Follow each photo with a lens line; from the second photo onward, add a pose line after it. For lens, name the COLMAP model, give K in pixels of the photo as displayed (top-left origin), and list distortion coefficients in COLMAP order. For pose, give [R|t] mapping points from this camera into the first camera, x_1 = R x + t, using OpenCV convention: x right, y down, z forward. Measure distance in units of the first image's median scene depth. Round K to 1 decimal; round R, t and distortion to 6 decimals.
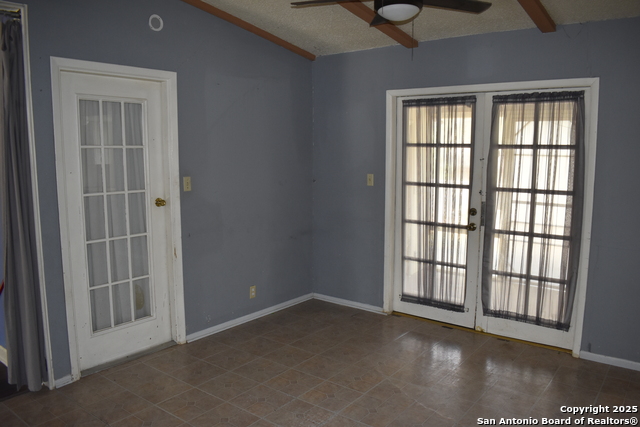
lens RADIAL K [[482.6, 0, 322.3], [0, 482.6, 216.4], [0, 0, 1]] dist [-0.089190, 0.002289]
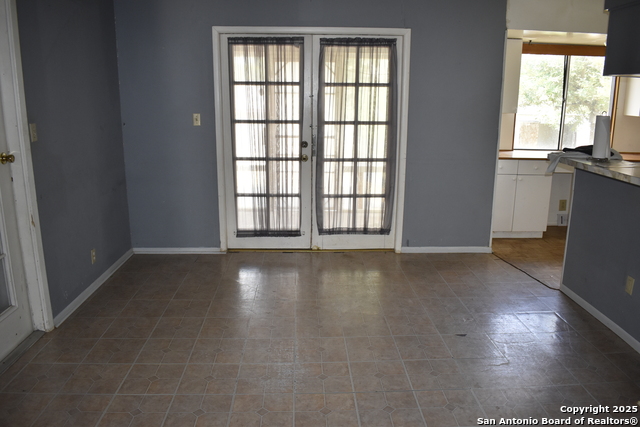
lens RADIAL K [[482.6, 0, 324.9], [0, 482.6, 212.5], [0, 0, 1]] dist [-0.089190, 0.002289]
pose [[0.780760, -0.147116, 0.607265, -0.352184], [0.080431, 0.987464, 0.135812, -0.001884], [-0.619633, -0.057194, 0.782805, 0.090141]]
